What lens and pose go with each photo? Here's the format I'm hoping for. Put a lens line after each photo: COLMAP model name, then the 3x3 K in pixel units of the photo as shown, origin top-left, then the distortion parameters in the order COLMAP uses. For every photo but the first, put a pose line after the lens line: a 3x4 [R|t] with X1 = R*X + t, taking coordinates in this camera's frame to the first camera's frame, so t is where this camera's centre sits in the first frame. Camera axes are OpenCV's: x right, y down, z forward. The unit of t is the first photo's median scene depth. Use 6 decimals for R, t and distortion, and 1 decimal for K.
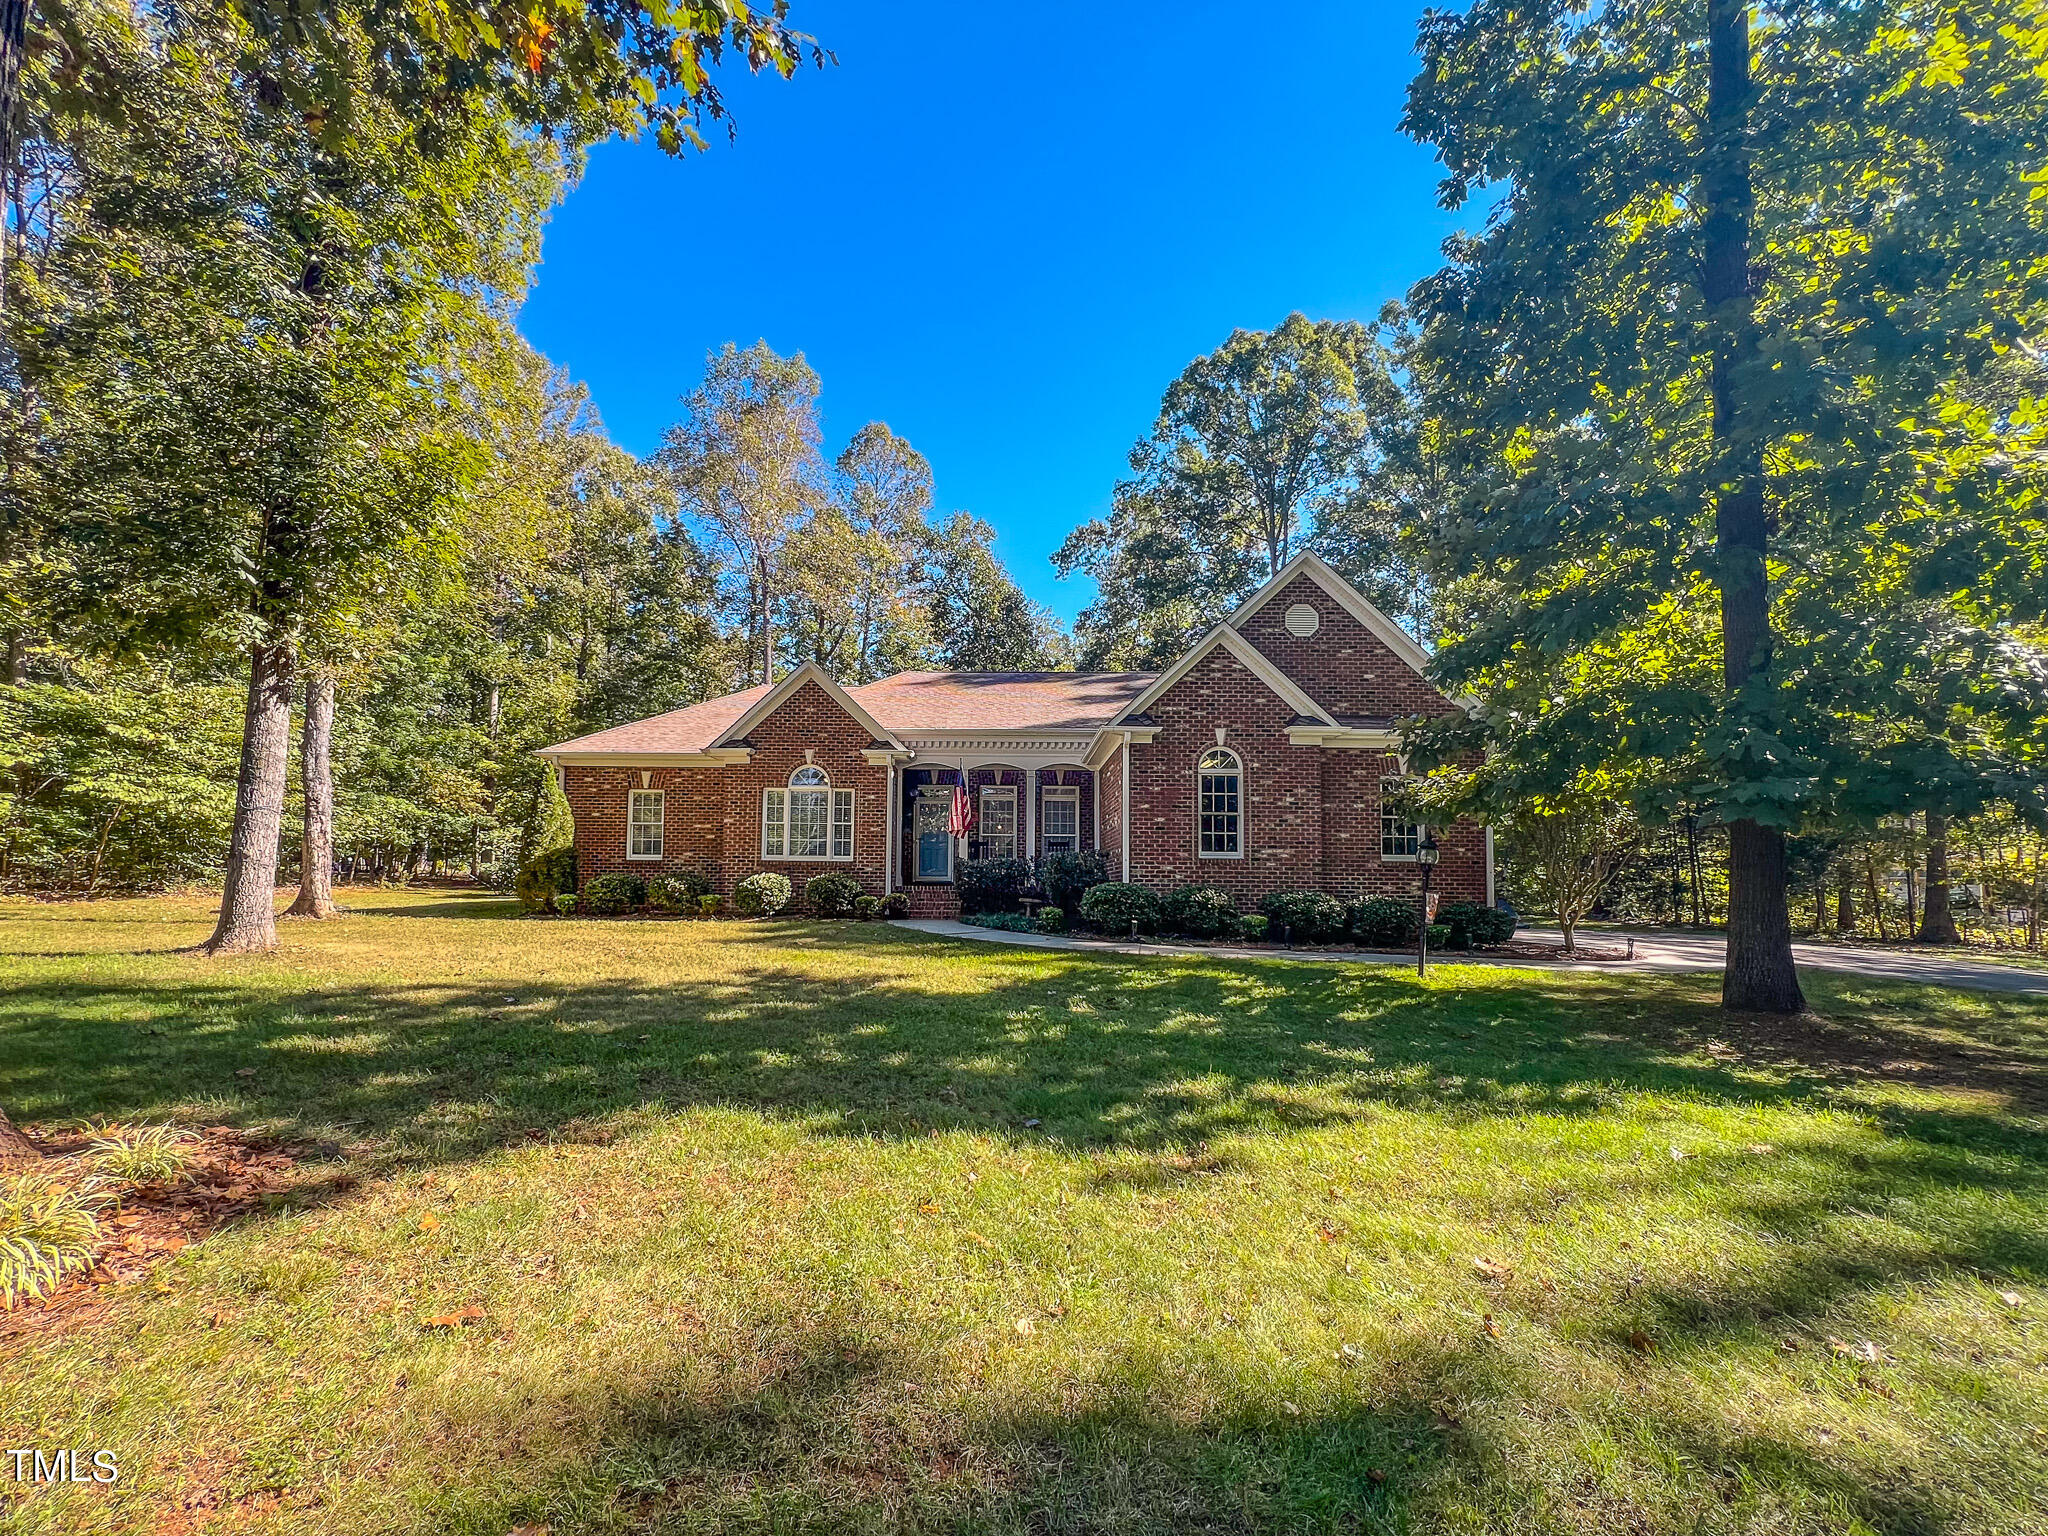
lens RADIAL K [[818.4, 0, 997.4], [0, 818.4, 814.4], [0, 0, 1]] dist [0.001408, 0.000210]
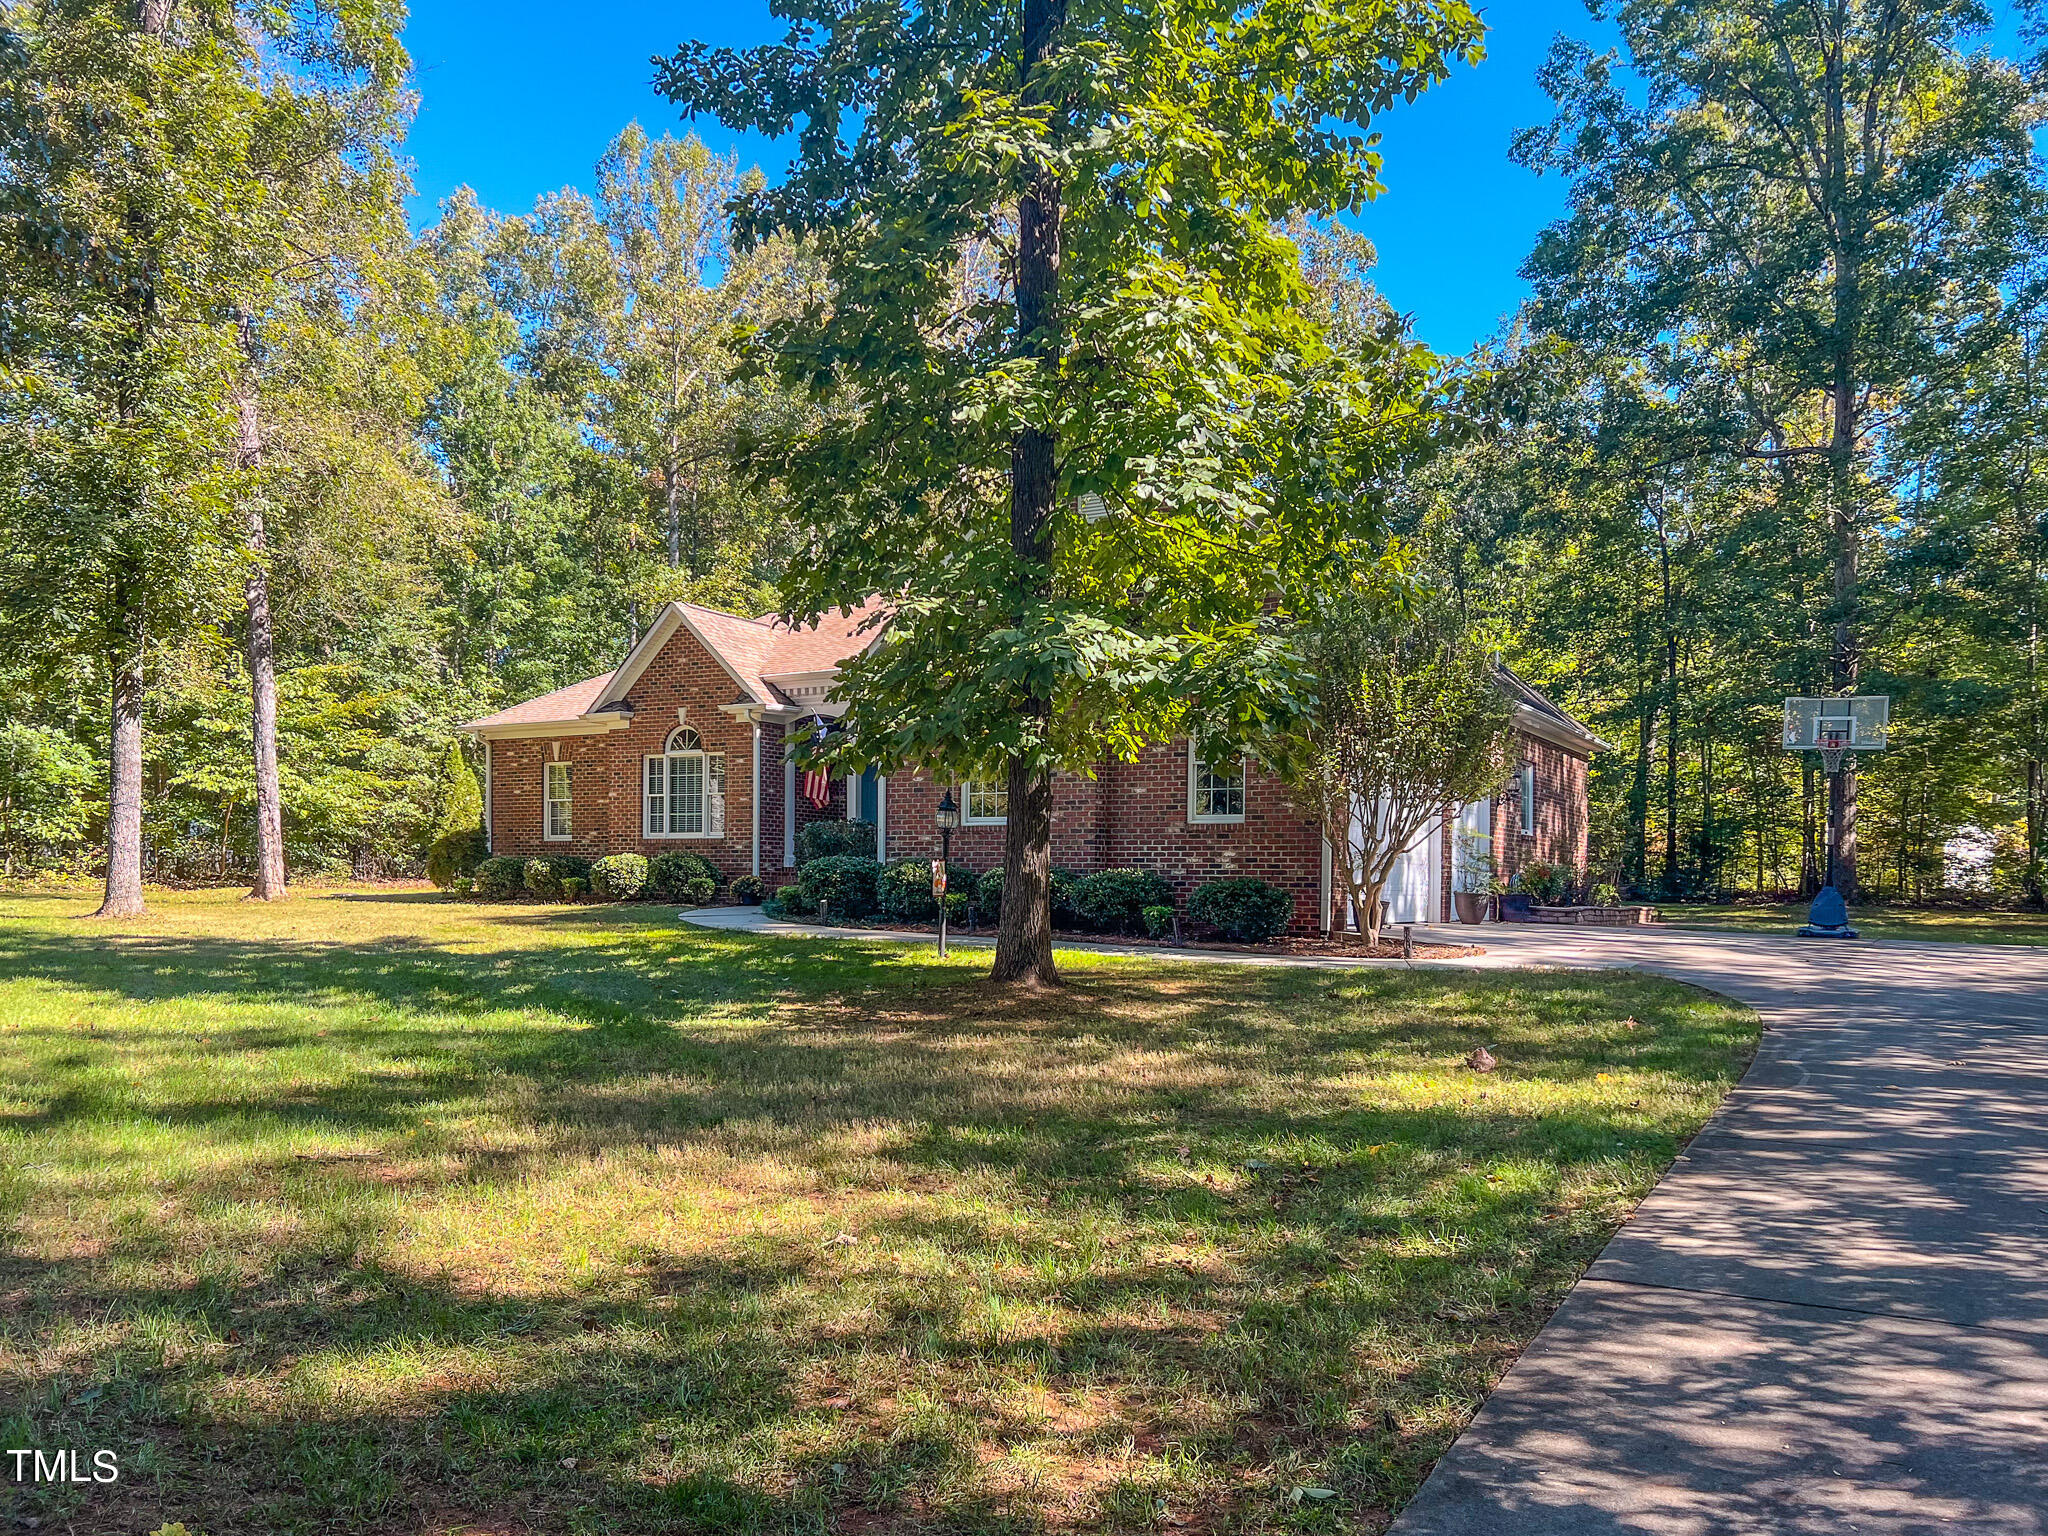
lens RADIAL K [[1530.6, 0, 1024.0], [0, 1530.6, 768.0], [0, 0, 1]] dist [0.031346, -0.044915]
pose [[0.877000, -0.041101, -0.478730, 0.938982], [0.045399, 0.998966, -0.002597, 0.004021], [0.478341, -0.019457, 0.877958, -0.257125]]
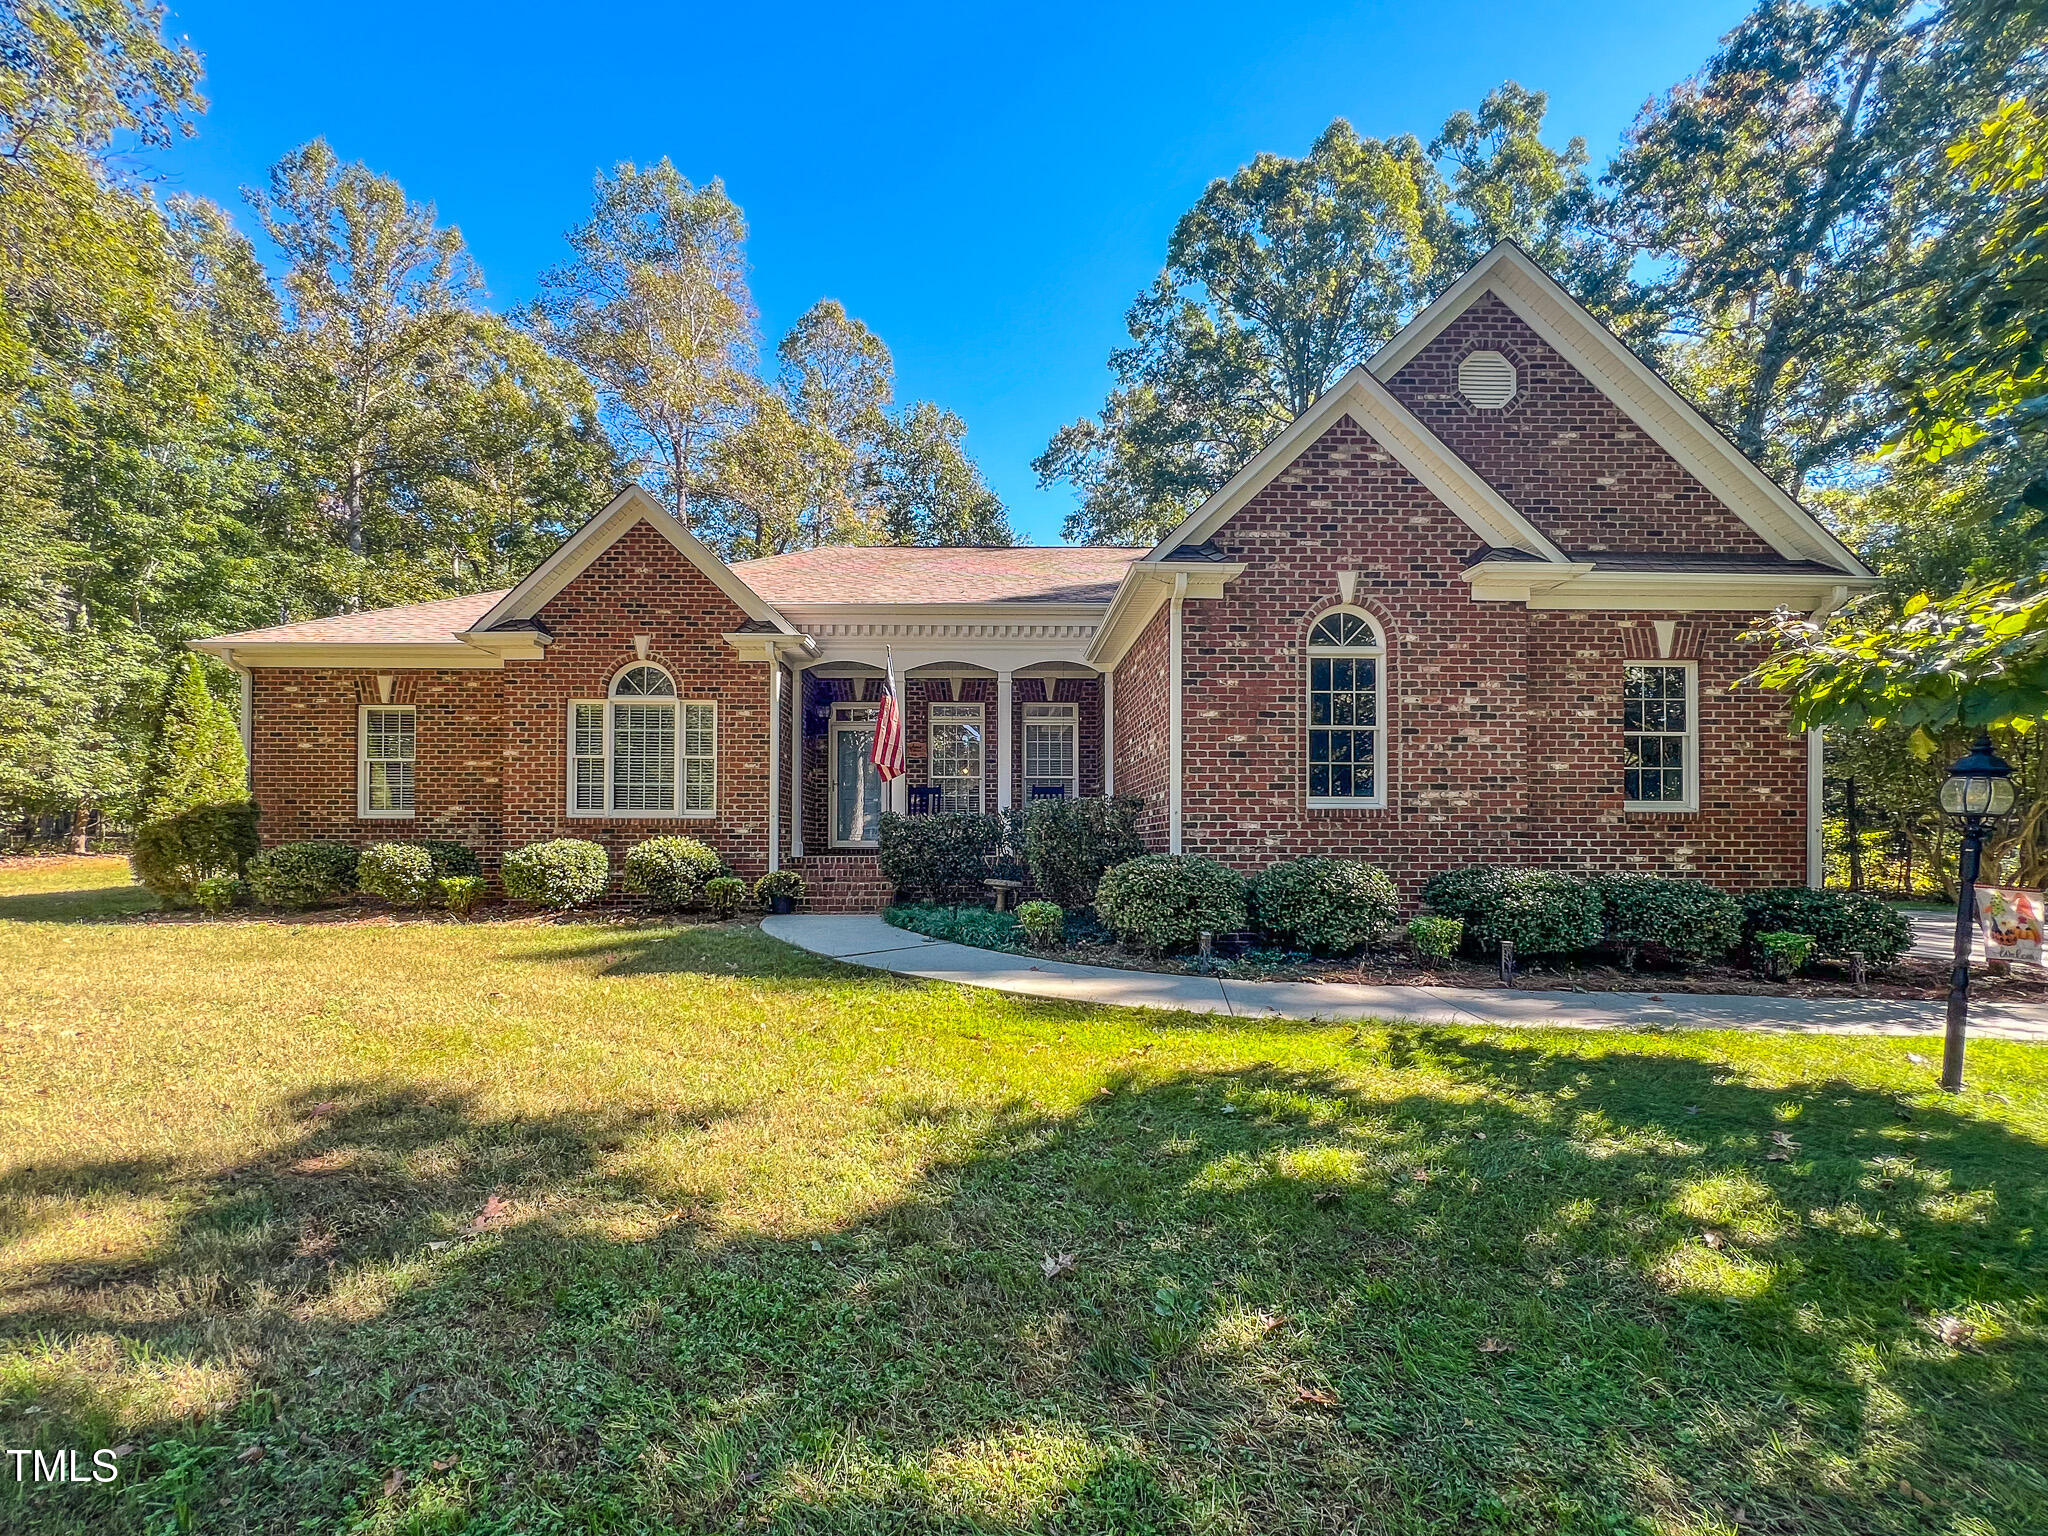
lens RADIAL K [[818.4, 0, 997.4], [0, 818.4, 814.4], [0, 0, 1]] dist [0.001408, 0.000210]
pose [[0.999719, -0.007238, 0.022567, 0.023418], [0.005979, 0.998446, 0.055400, 0.023812], [-0.022932, -0.055250, 0.998209, 0.418602]]
